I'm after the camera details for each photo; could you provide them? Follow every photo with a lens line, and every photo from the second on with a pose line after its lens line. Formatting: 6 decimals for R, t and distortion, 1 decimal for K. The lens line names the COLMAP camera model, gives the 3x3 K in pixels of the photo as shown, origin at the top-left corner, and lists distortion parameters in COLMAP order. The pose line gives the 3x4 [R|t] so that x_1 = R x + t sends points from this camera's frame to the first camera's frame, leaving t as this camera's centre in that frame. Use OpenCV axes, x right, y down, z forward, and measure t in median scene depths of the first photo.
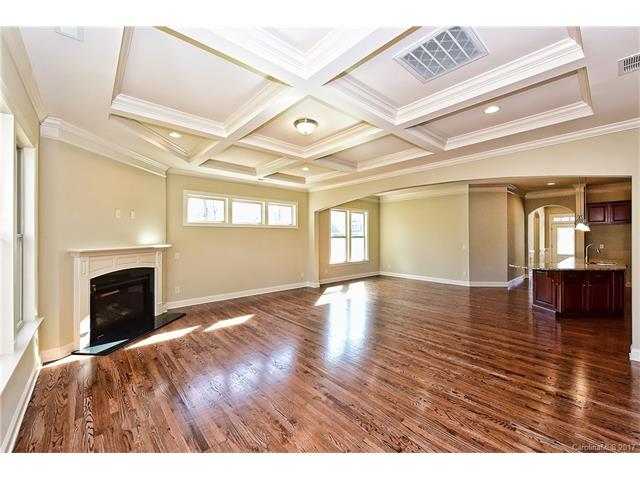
lens RADIAL K [[259.0, 0, 320.0], [0, 259.0, 240.0], [0, 0, 1]] dist [0.002166, 0.000122]
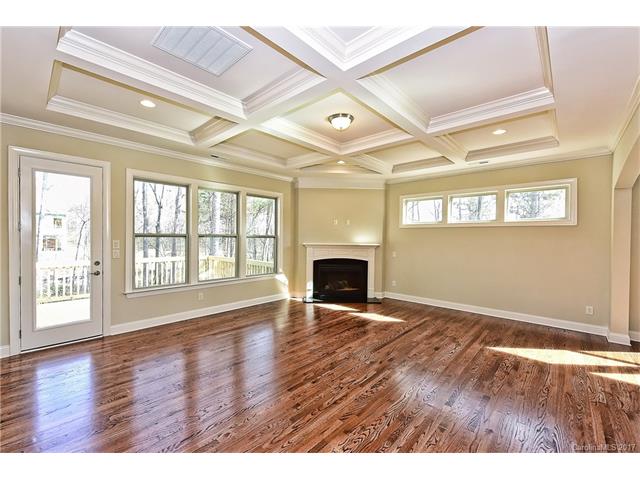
lens RADIAL K [[271.2, 0, 320.0], [0, 271.2, 240.0], [0, 0, 1]] dist [-0.011195, -0.000023]
pose [[0.098423, 0.009378, -0.995101, 0.942656], [-0.023819, 0.999691, 0.007066, -0.003878], [0.994860, 0.023007, 0.098616, 0.831515]]
